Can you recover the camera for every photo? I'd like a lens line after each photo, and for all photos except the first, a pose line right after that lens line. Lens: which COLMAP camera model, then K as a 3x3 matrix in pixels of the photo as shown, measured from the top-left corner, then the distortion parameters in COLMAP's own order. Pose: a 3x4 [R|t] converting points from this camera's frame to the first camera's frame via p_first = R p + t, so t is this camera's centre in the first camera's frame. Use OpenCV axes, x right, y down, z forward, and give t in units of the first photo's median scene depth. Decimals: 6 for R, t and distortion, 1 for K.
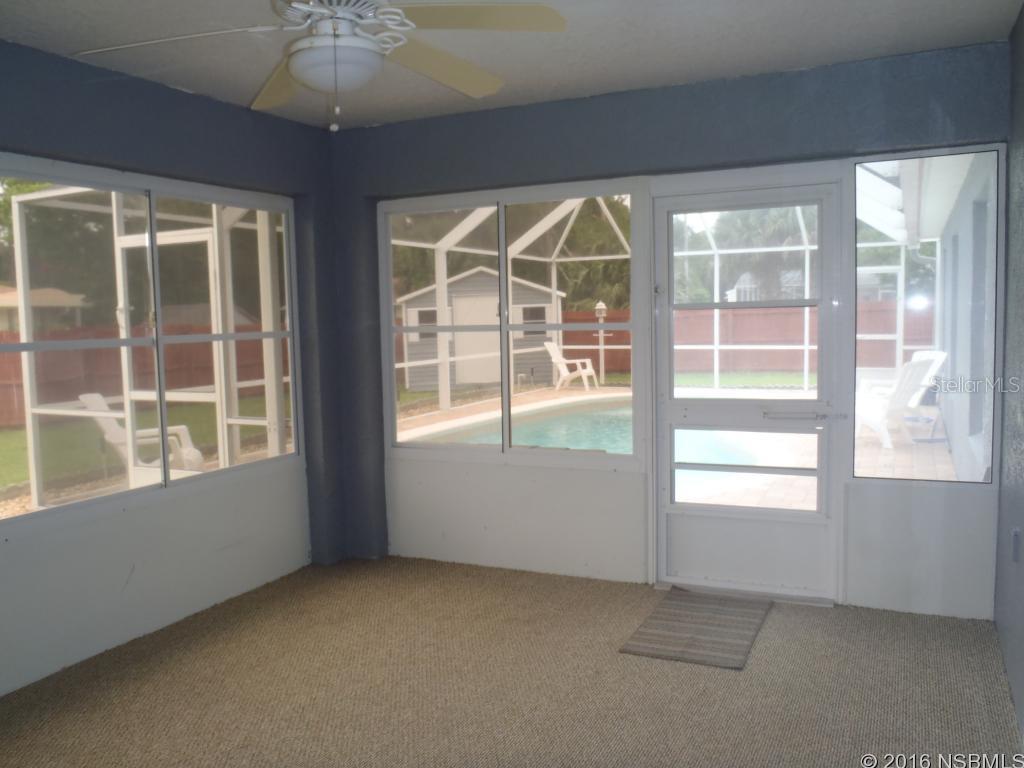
lens RADIAL K [[842.9, 0, 505.0], [0, 842.9, 381.5], [0, 0, 1]] dist [-0.068848, 0.019395]
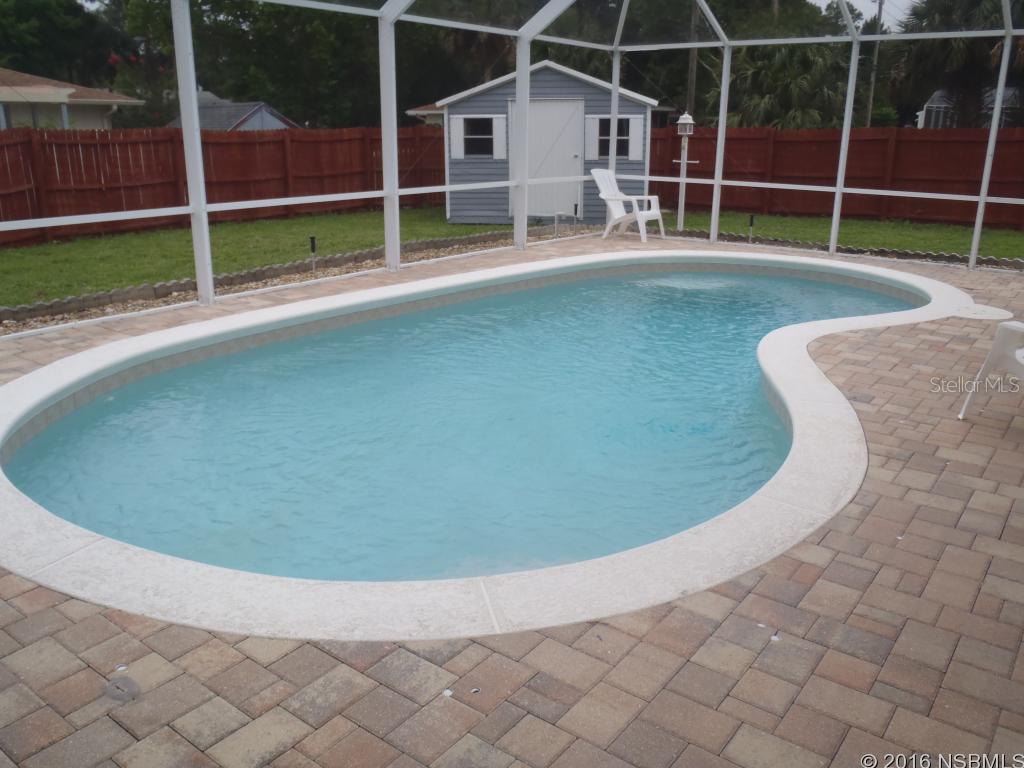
lens RADIAL K [[842.9, 0, 514.6], [0, 842.9, 393.2], [0, 0, 1]] dist [-0.068848, 0.019395]
pose [[0.980623, 0.091031, -0.173468, 0.099666], [-0.049104, 0.971430, 0.232192, -0.019154], [0.189649, -0.219175, 0.957077, 0.217999]]
